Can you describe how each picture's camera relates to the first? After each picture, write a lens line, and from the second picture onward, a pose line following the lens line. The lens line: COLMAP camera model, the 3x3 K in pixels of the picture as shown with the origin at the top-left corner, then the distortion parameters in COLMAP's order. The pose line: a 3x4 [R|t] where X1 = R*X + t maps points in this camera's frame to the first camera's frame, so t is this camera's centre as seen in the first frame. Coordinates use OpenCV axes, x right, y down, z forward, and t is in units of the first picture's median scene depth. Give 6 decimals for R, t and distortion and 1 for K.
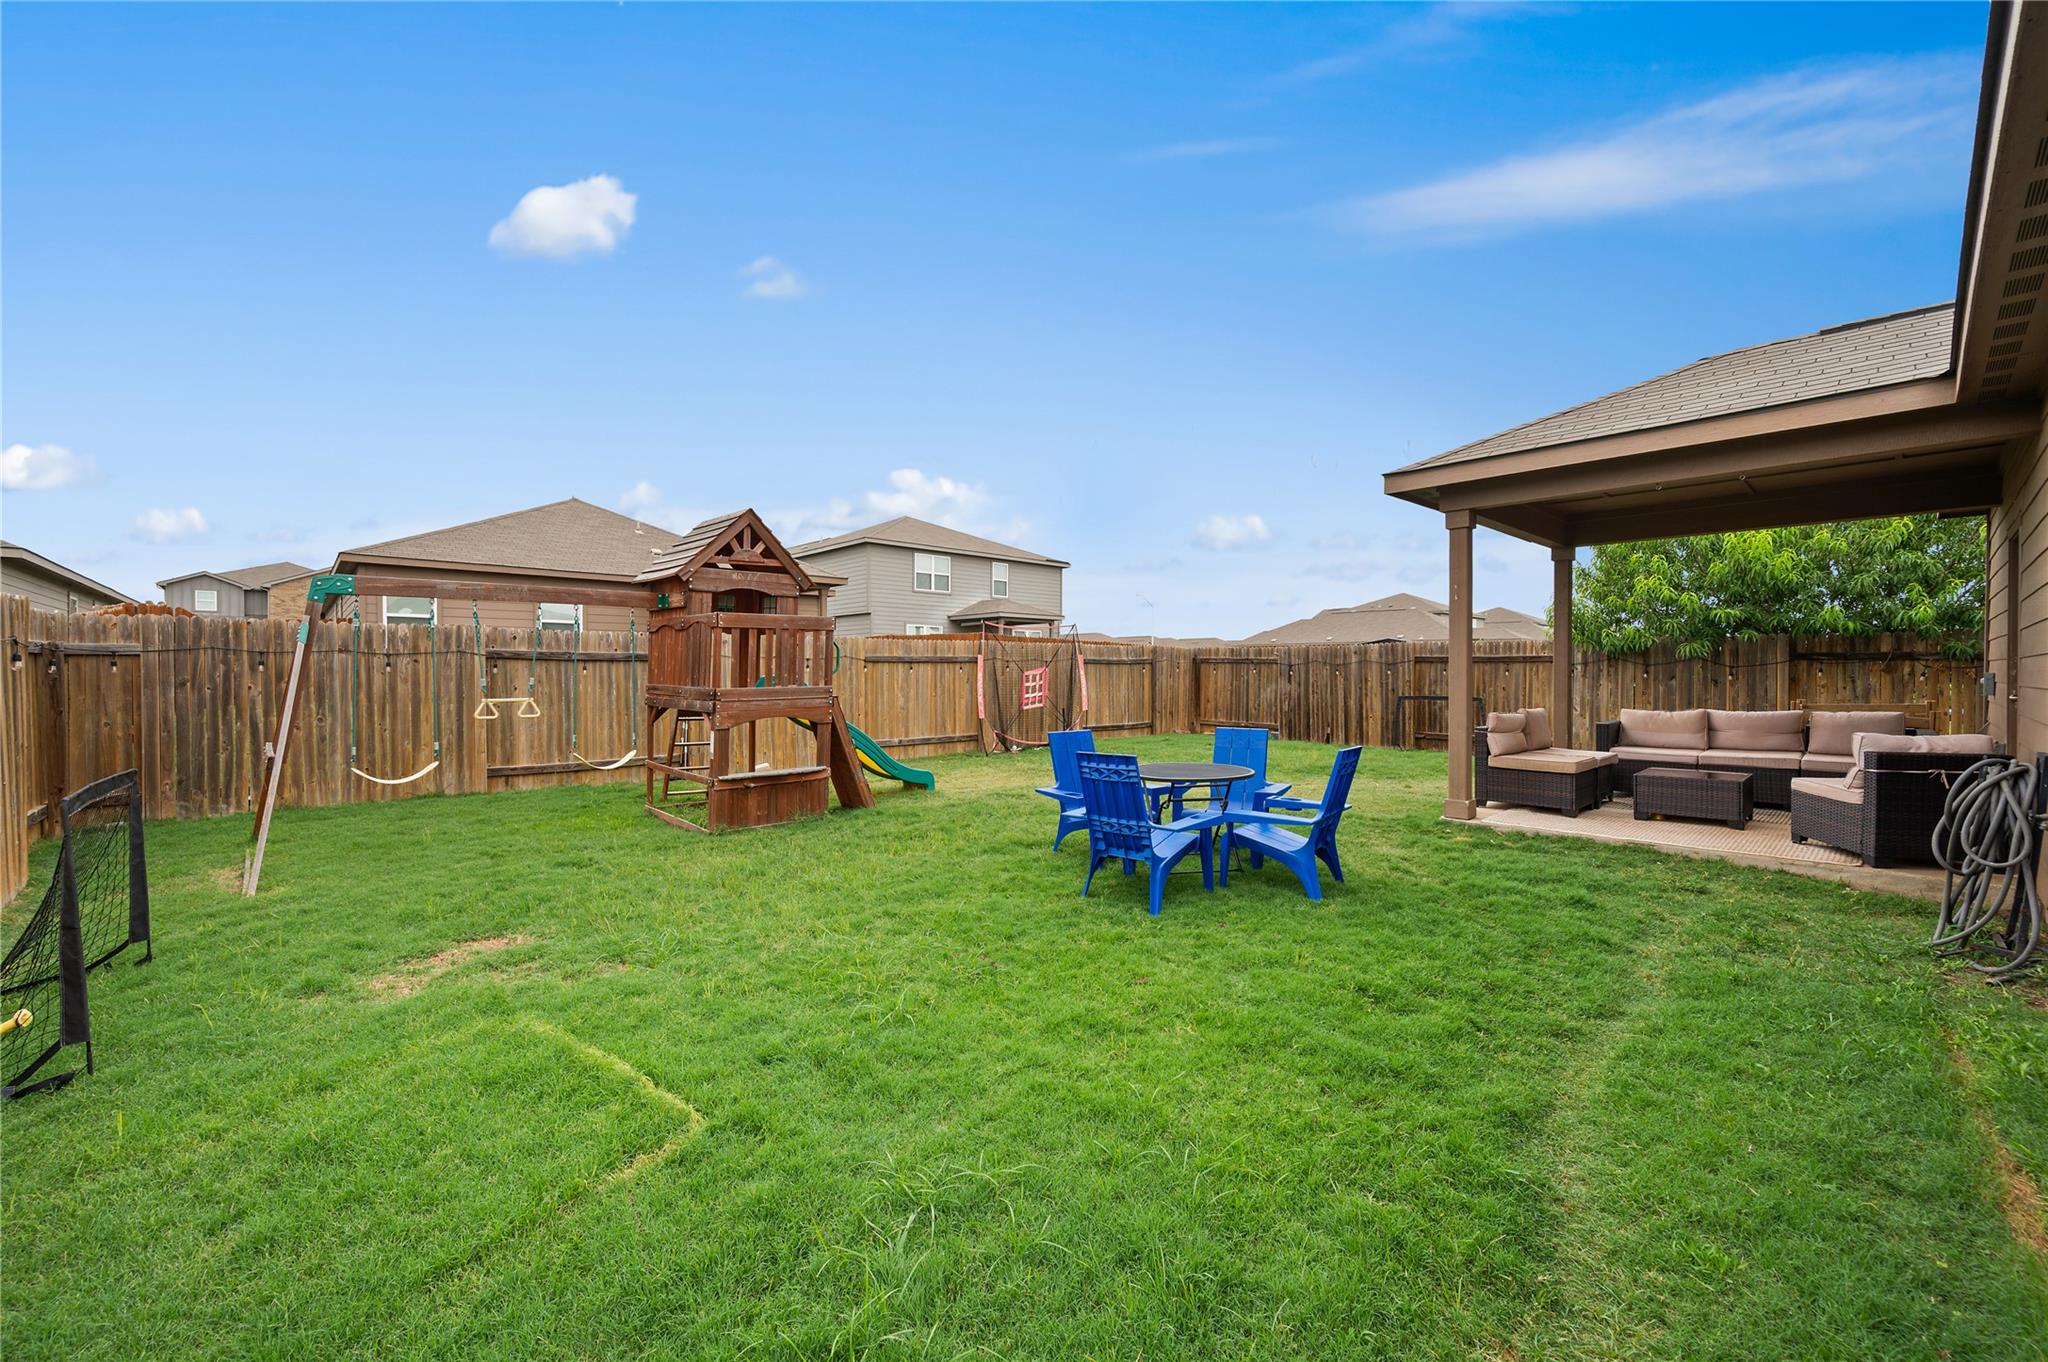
lens RADIAL K [[826.1, 0, 1024.0], [0, 826.1, 681.0], [0, 0, 1]] dist [-0.000728, -0.000023]
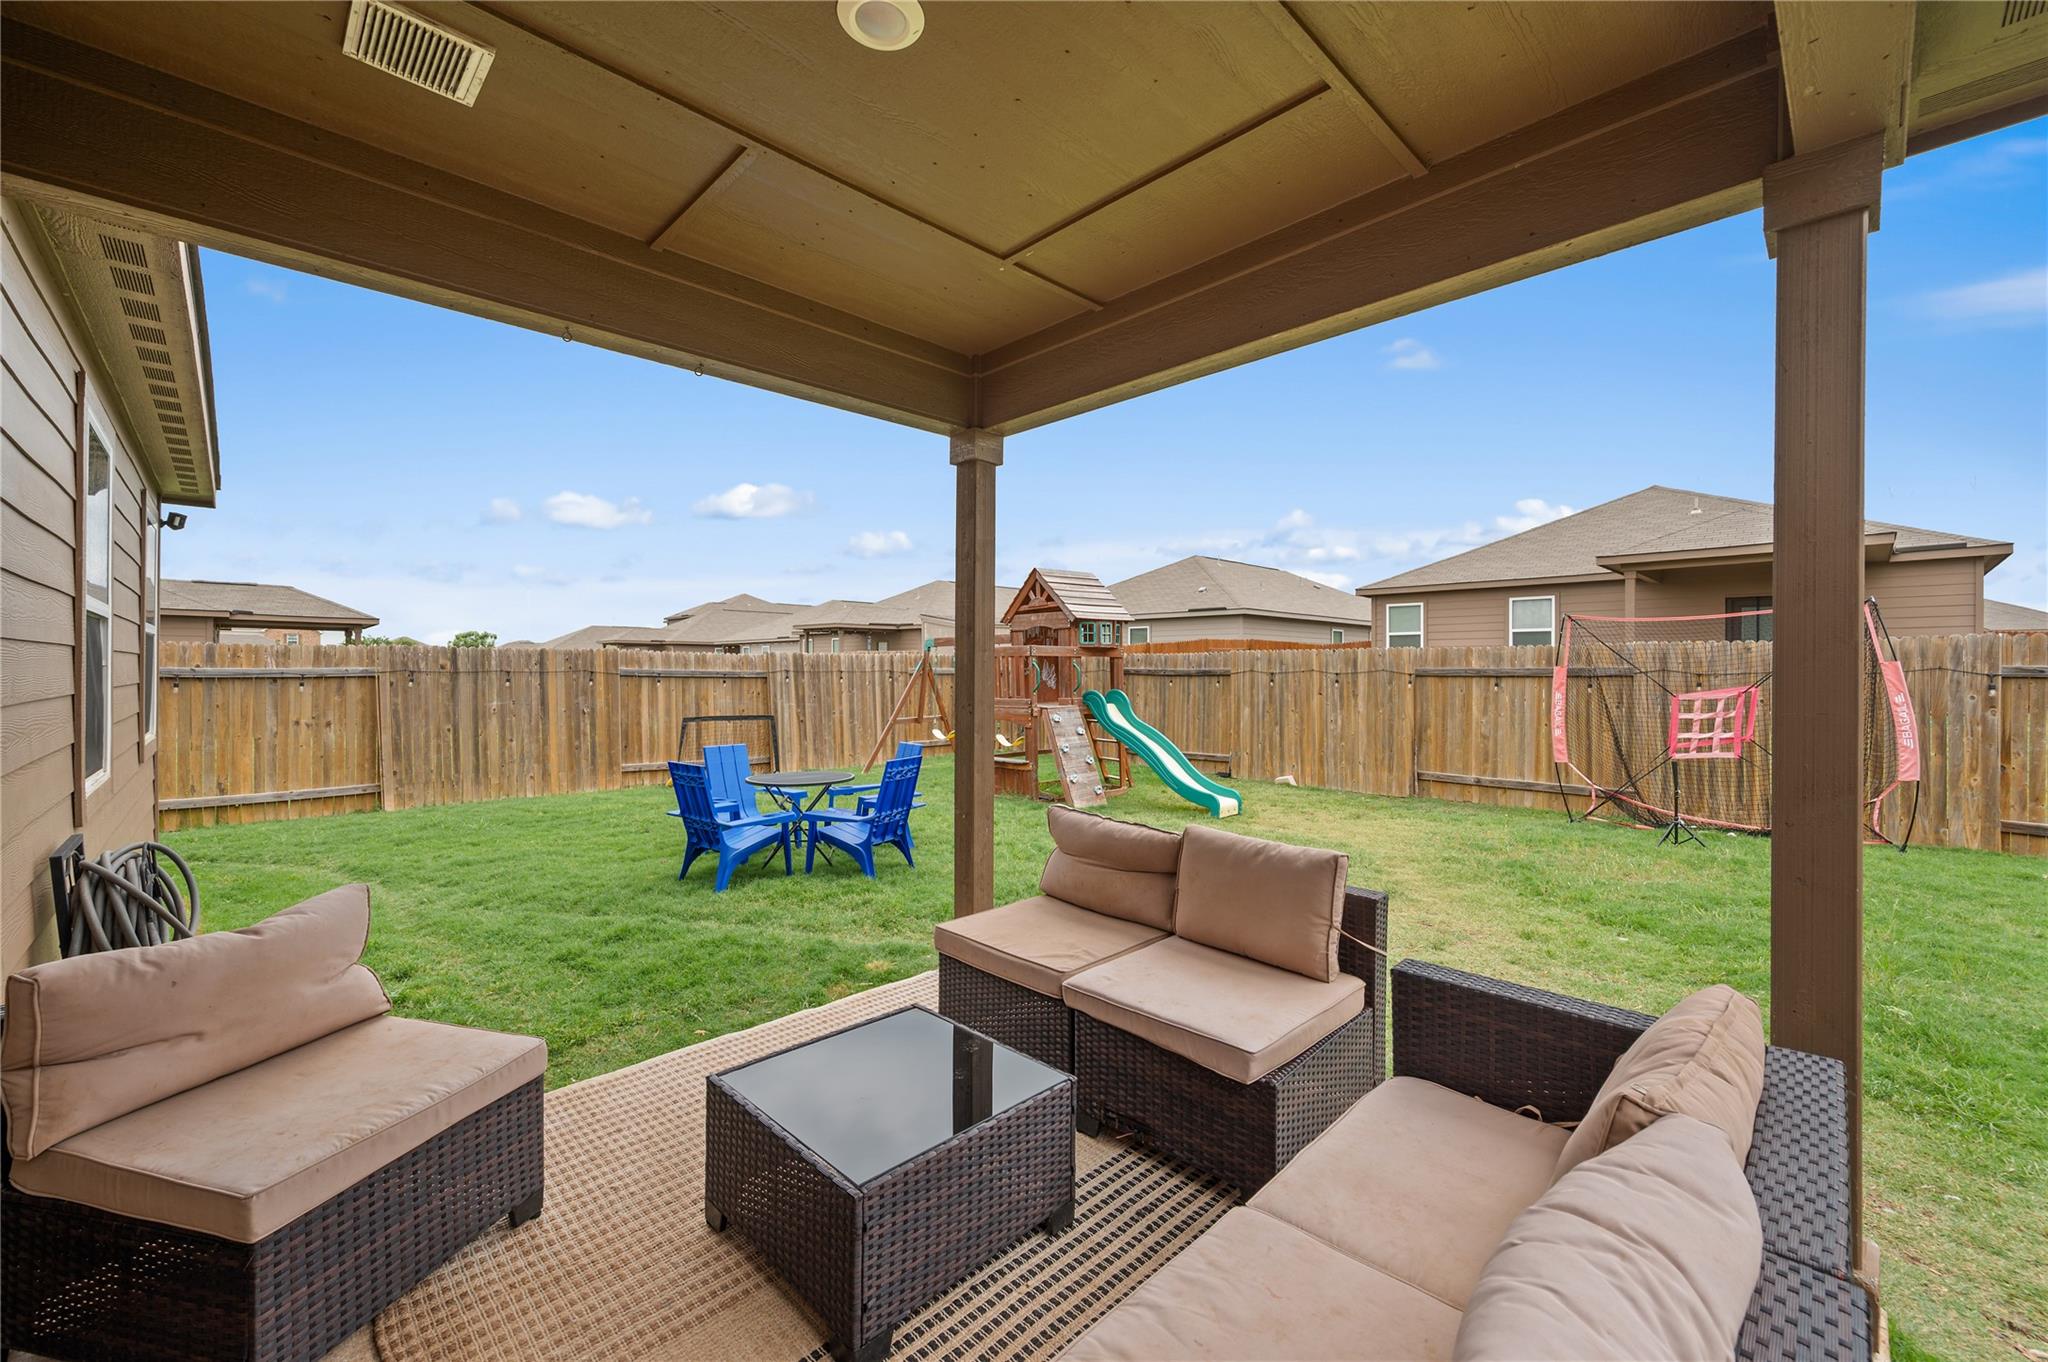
lens RADIAL K [[826.1, 0, 1024.0], [0, 826.1, 681.0], [0, 0, 1]] dist [-0.000728, -0.000023]
pose [[-0.048296, 0.008584, -0.998796, 0.639437], [-0.017053, 0.999810, 0.009417, -0.018779], [0.998688, 0.017487, -0.048140, 0.621240]]
